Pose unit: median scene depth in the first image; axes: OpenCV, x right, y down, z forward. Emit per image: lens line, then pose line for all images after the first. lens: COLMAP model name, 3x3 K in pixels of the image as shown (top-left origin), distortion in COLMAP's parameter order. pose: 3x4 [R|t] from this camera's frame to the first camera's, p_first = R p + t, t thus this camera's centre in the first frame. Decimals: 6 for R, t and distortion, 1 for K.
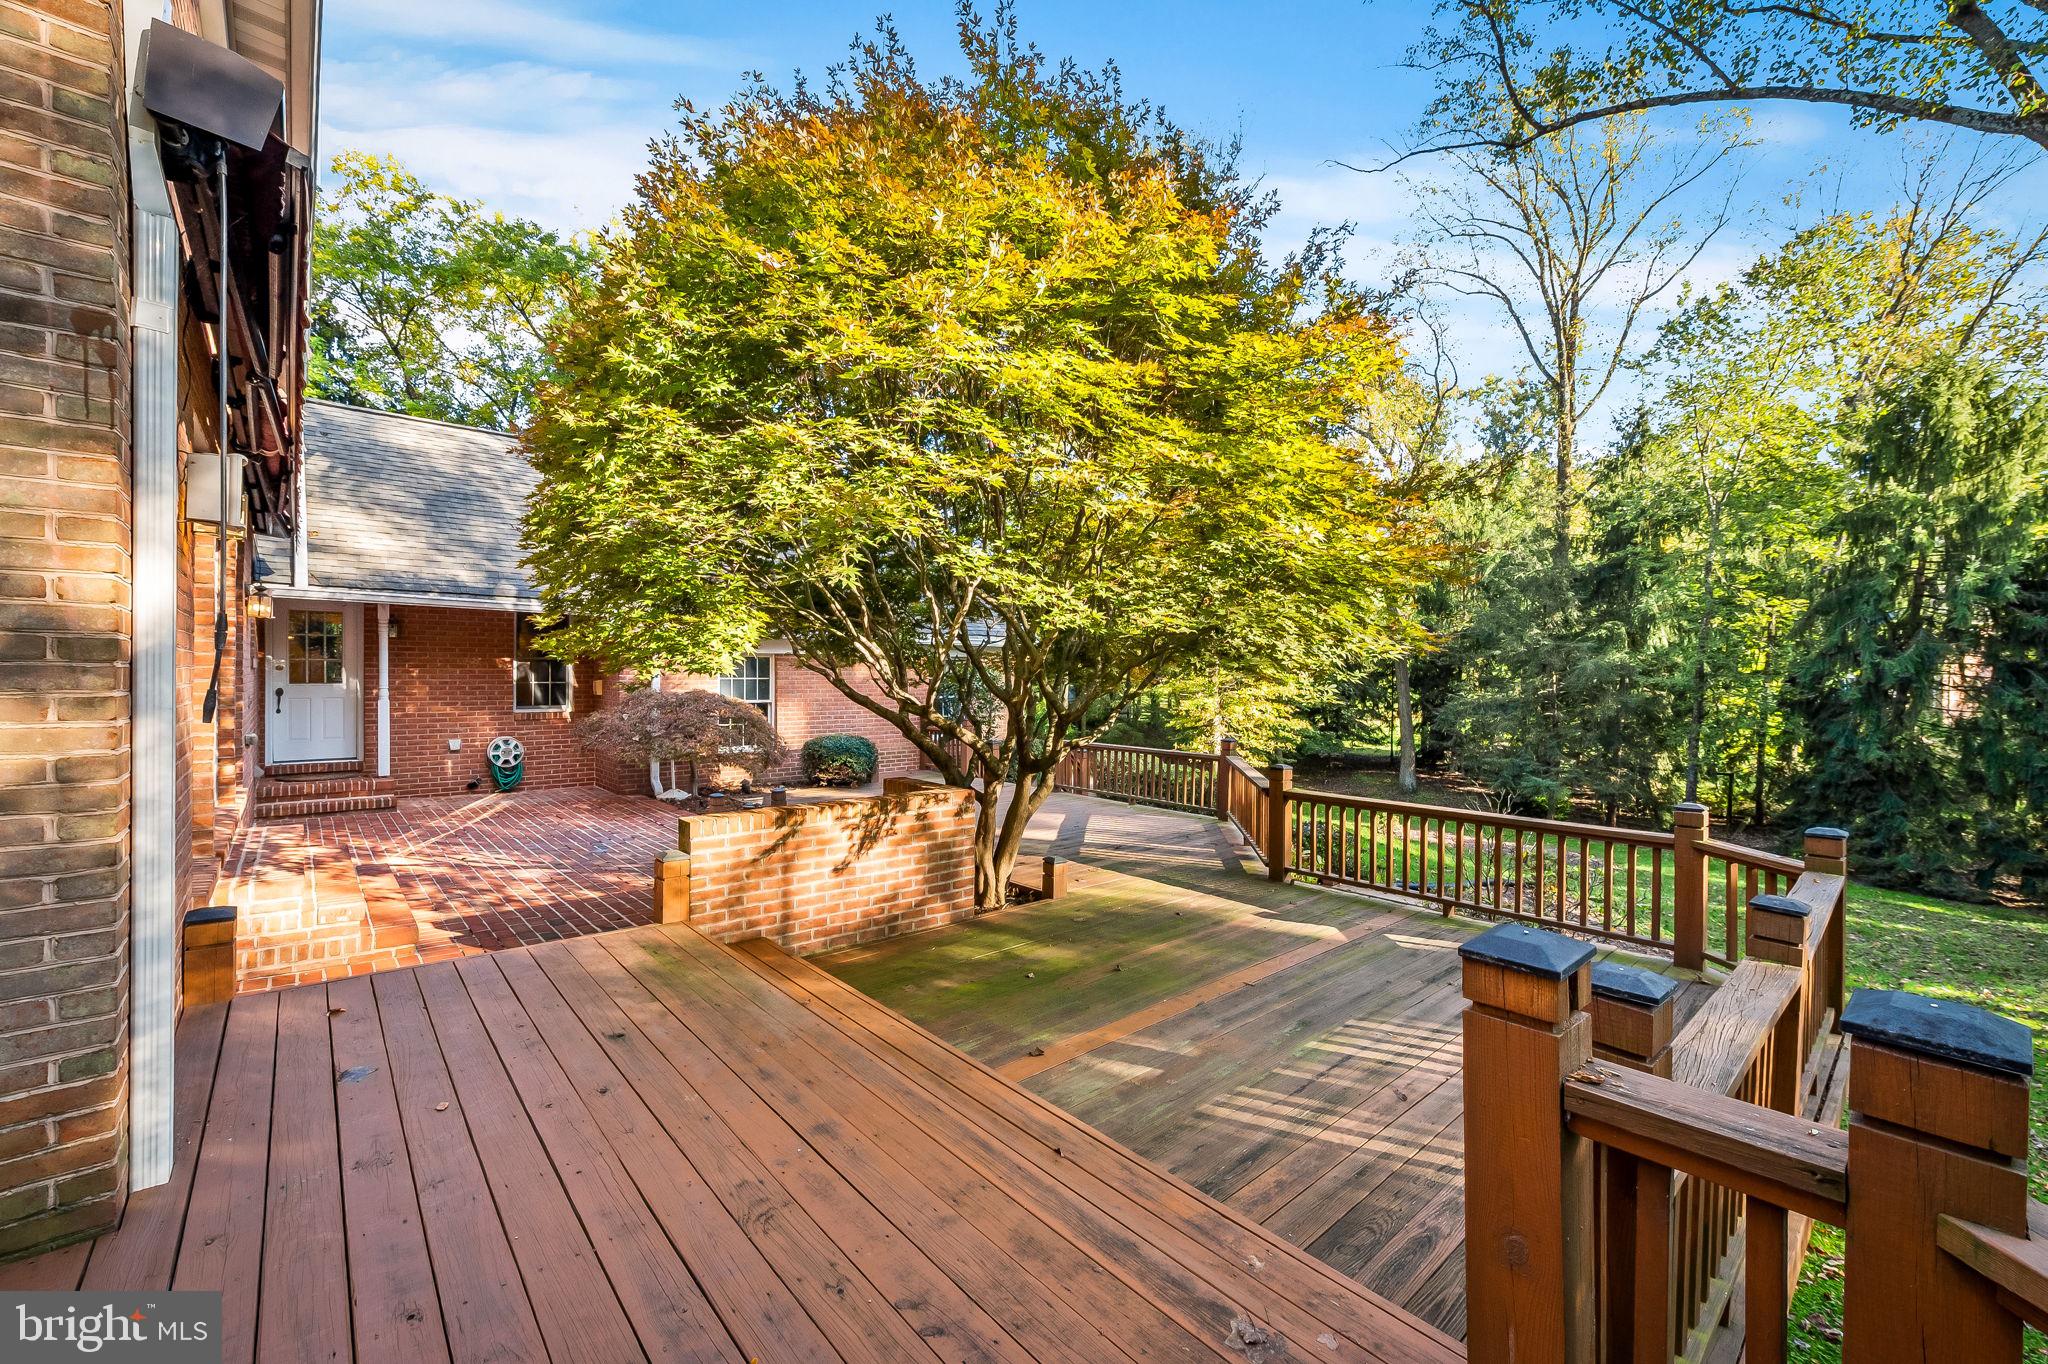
lens RADIAL K [[826.2, 0, 1023.2], [0, 826.2, 679.4], [0, 0, 1]] dist [0.018818, -0.000002]
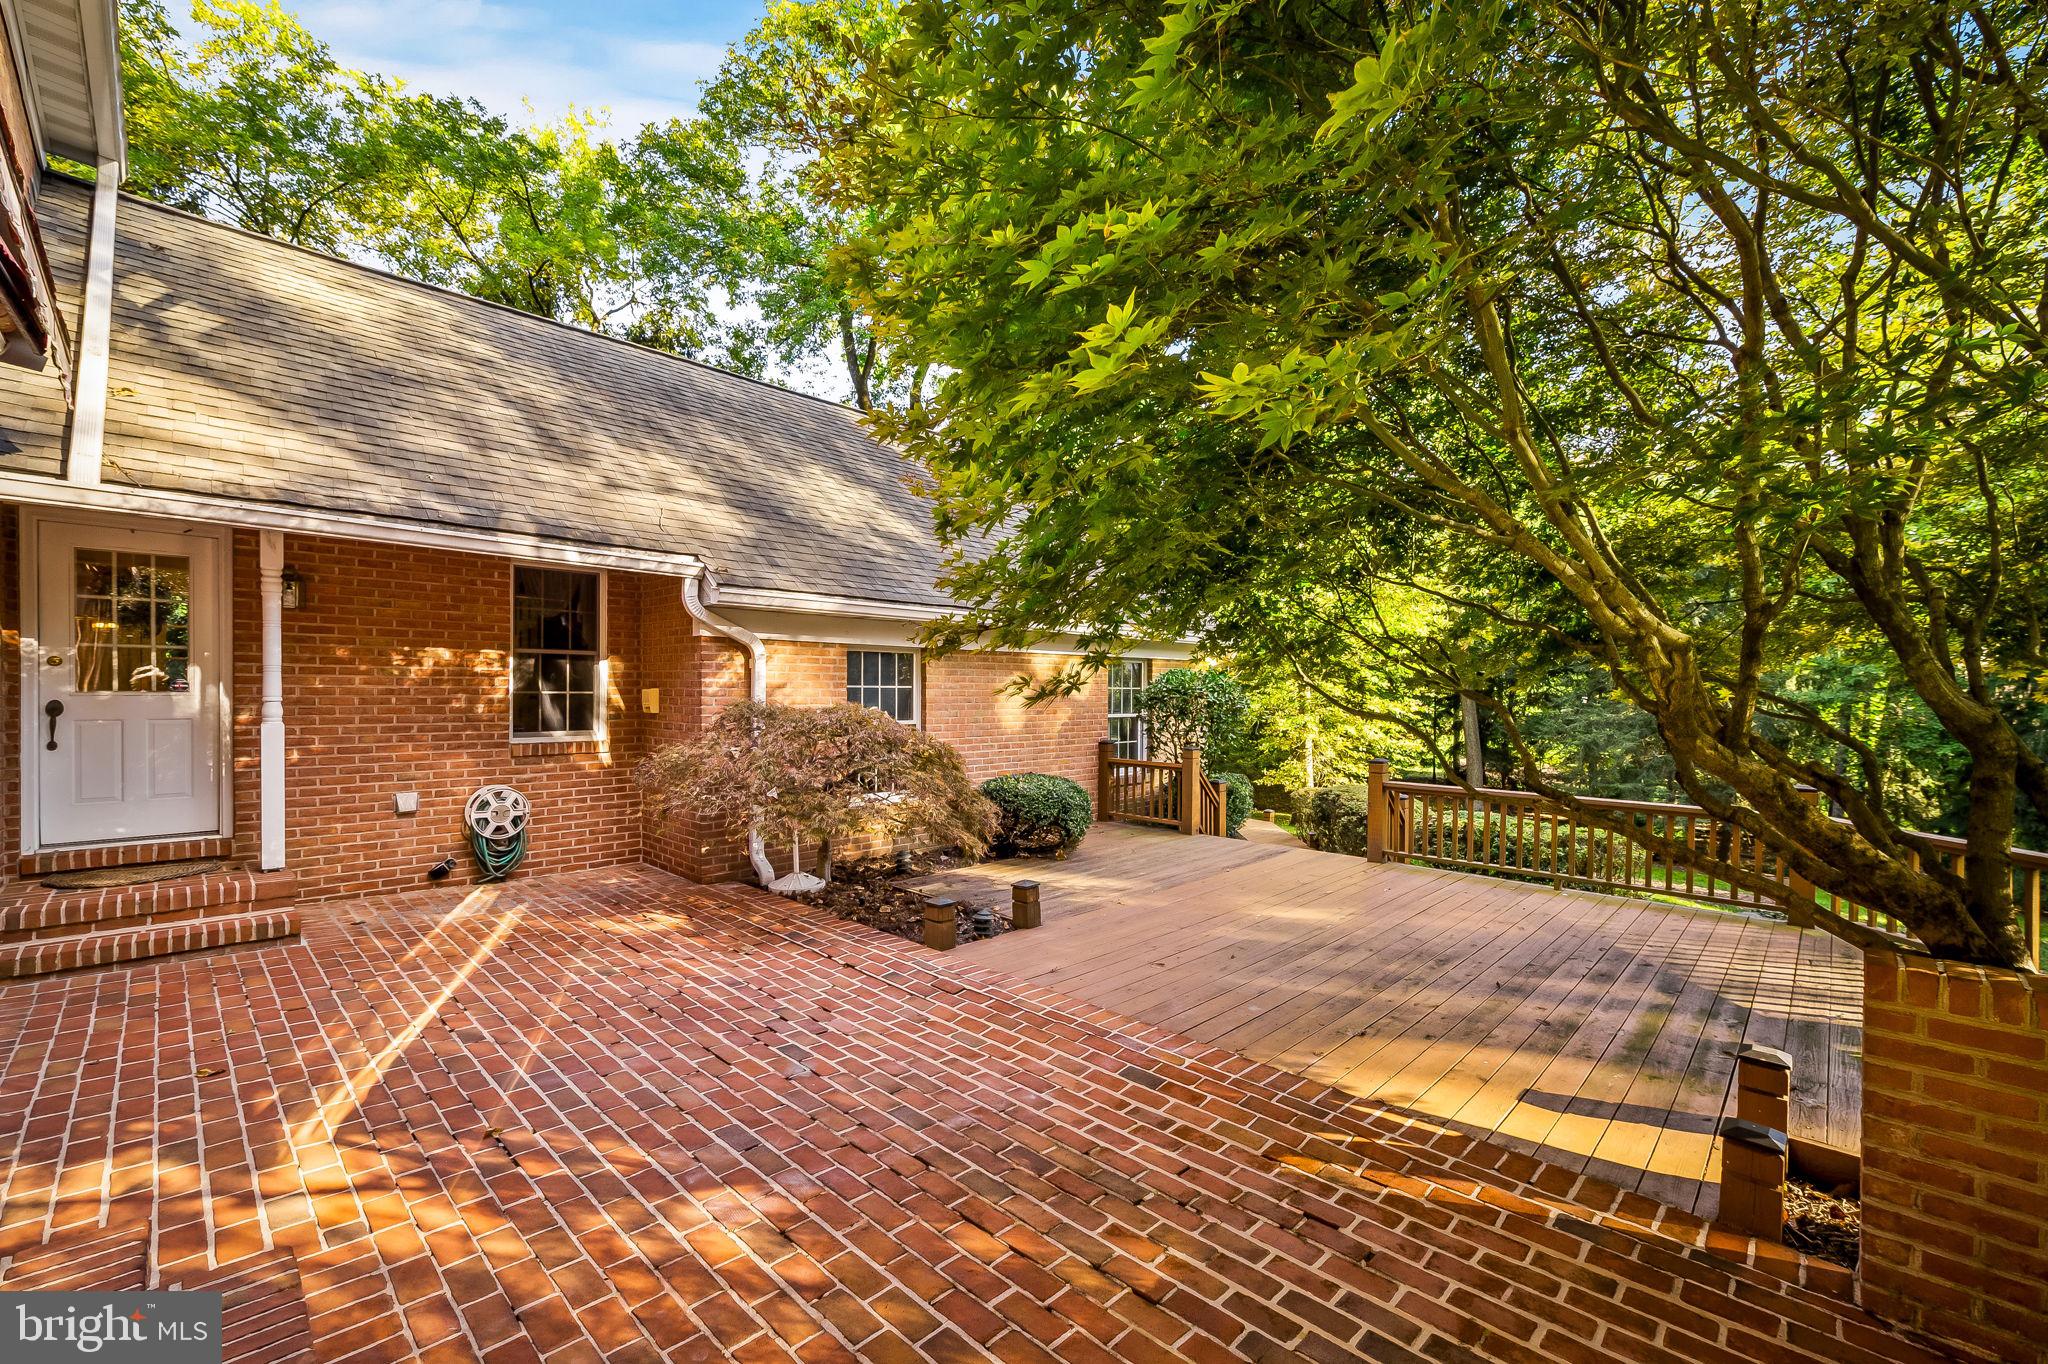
lens RADIAL K [[826.2, 0, 1010.3], [0, 826.2, 697.5], [0, 0, 1]] dist [0.018818, -0.000002]
pose [[0.997450, -0.002530, 0.071324, -0.312645], [0.002605, 0.999996, -0.000953, 0.009264], [-0.071321, 0.001137, 0.997453, 0.405101]]
